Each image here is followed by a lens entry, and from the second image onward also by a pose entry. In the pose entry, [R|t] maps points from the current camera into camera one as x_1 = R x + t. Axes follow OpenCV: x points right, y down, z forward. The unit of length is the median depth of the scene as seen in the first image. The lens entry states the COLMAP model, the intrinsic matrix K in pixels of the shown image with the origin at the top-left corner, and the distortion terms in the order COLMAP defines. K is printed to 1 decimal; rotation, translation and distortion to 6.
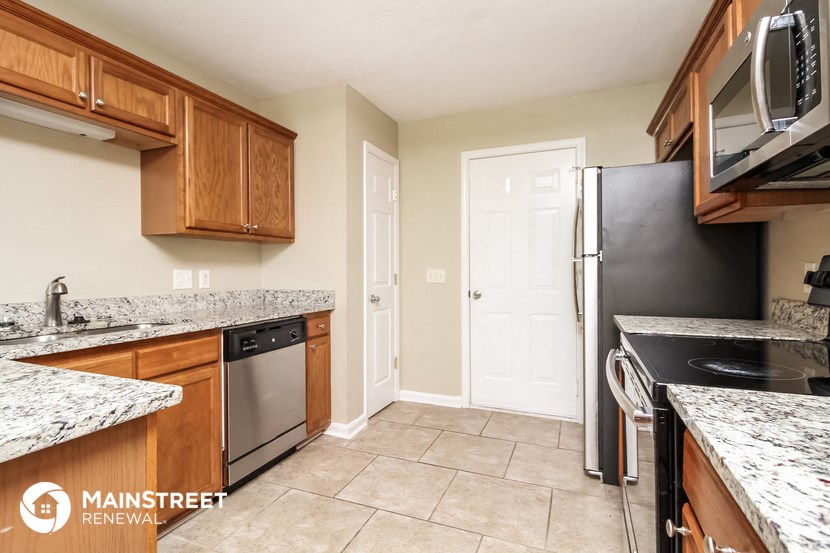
lens RADIAL K [[380.0, 0, 426.2], [0, 380.0, 270.8], [0, 0, 1]] dist [-0.009326, -0.000386]
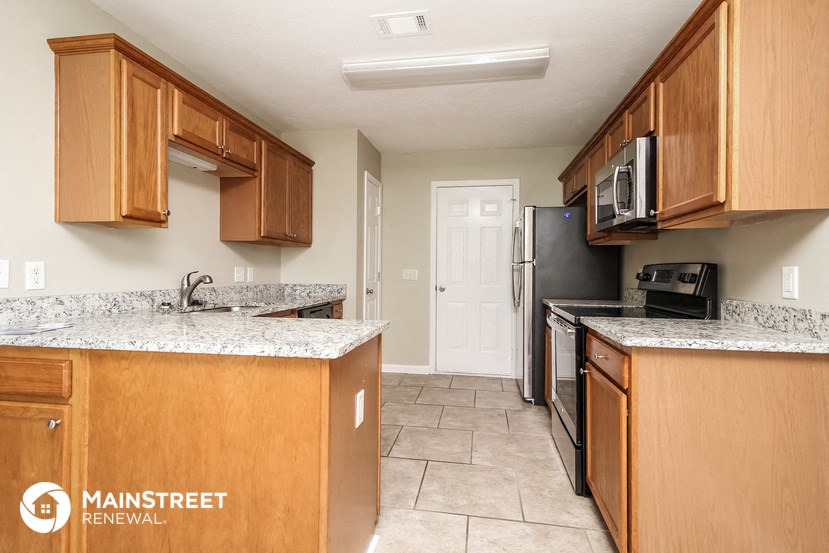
lens RADIAL K [[379.6, 0, 425.6], [0, 379.6, 270.8], [0, 0, 1]] dist [-0.009326, -0.000386]
pose [[0.974122, 0.012486, 0.225677, -0.307500], [-0.012269, 0.999922, -0.002362, 0.004778], [-0.225689, -0.000468, 0.974199, -0.400751]]
